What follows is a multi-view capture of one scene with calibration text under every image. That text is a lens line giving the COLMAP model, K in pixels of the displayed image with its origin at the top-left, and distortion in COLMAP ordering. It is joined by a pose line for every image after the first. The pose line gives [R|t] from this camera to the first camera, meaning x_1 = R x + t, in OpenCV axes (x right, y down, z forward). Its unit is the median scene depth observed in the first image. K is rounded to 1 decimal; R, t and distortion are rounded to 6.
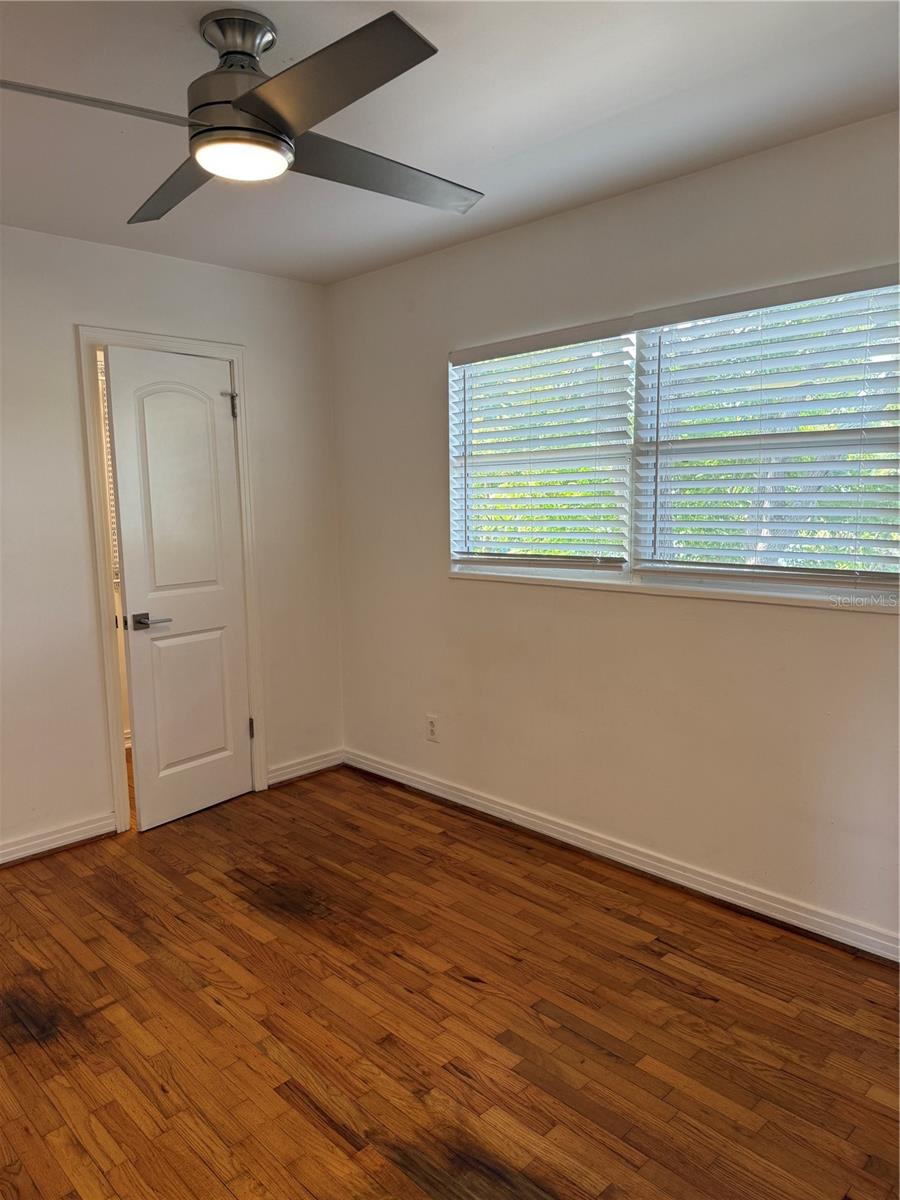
lens RADIAL K [[847.1, 0, 449.5], [0, 847.1, 609.8], [0, 0, 1]] dist [0.059388, -0.051727]
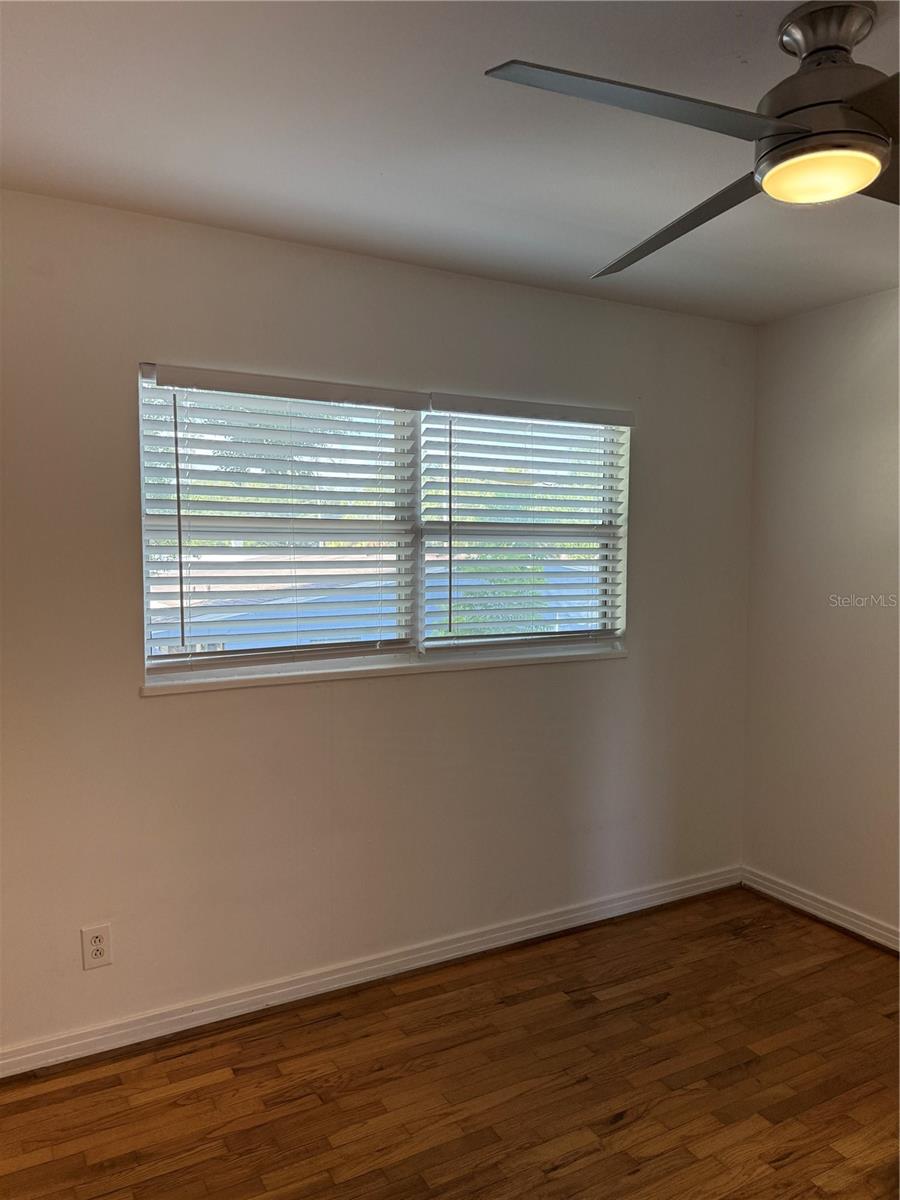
lens RADIAL K [[847.1, 0, 449.5], [0, 847.1, 609.8], [0, 0, 1]] dist [0.059388, -0.051727]
pose [[0.259464, -0.045982, 0.964657, -0.727675], [0.126429, 0.991887, 0.013274, -0.105155], [-0.957441, 0.118517, 0.263173, 0.744209]]
